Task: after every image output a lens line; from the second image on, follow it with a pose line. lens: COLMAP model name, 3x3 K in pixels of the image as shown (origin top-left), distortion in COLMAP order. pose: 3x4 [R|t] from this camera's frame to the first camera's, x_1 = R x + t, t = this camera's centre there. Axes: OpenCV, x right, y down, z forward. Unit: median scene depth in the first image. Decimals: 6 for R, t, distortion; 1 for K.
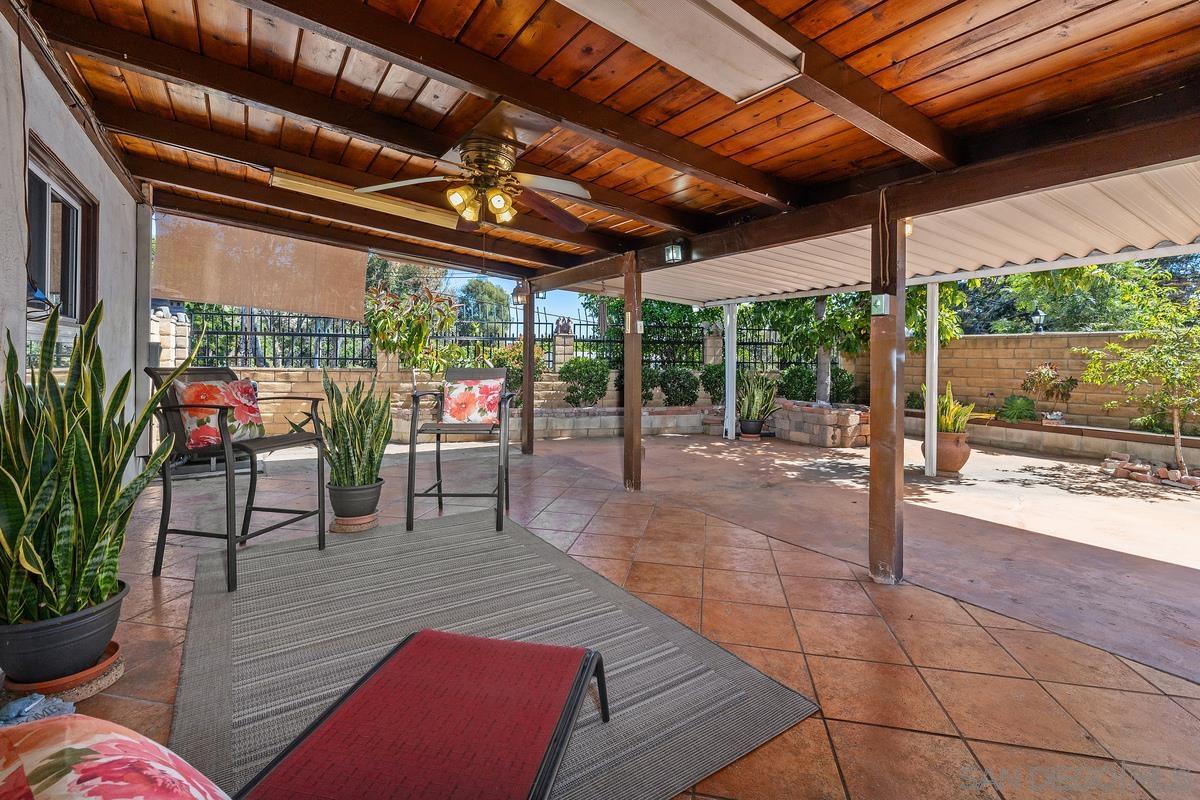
lens RADIAL K [[518.5, 0, 581.6], [0, 518.5, 353.1], [0, 0, 1]] dist [0.000376, 0.000164]
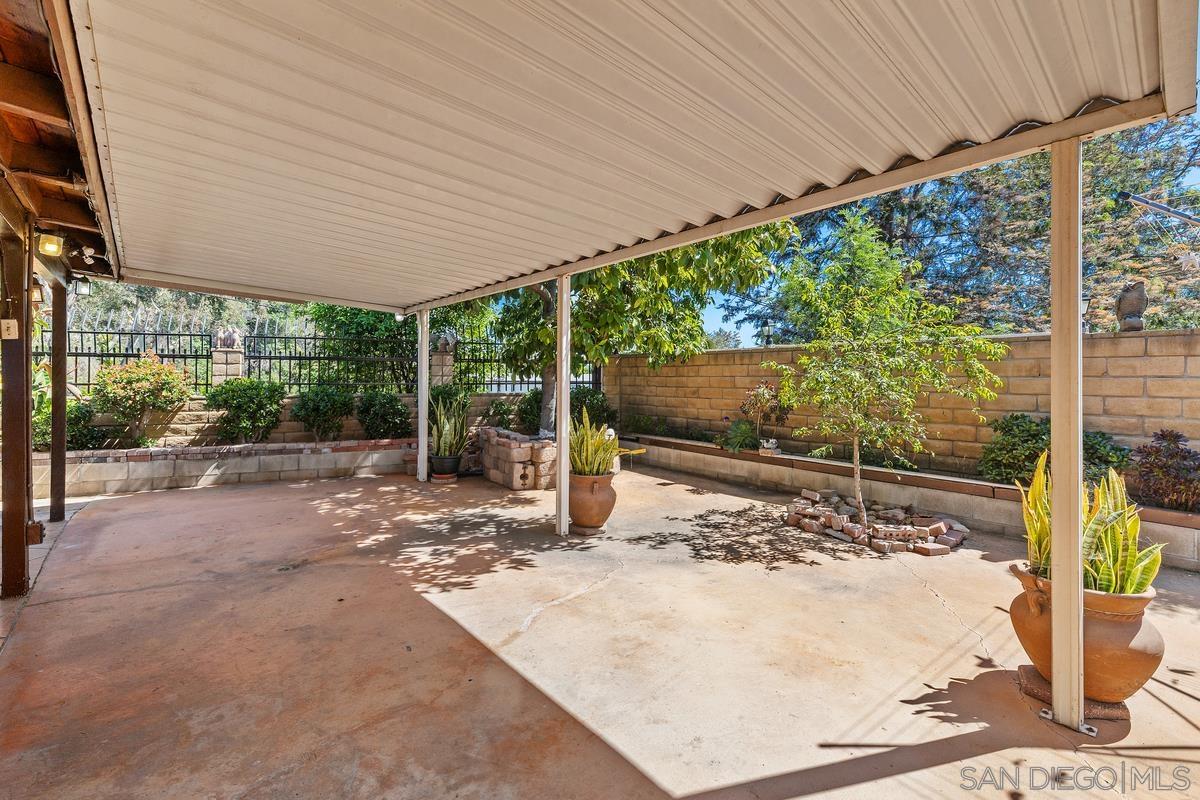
lens RADIAL K [[518.5, 0, 579.6], [0, 518.5, 377.8], [0, 0, 1]] dist [0.000376, 0.000164]
pose [[0.989866, -0.008096, 0.141773, 0.451677], [0.007430, 0.999959, 0.005226, 0.006895], [-0.141810, -0.004120, 0.989885, 0.198317]]
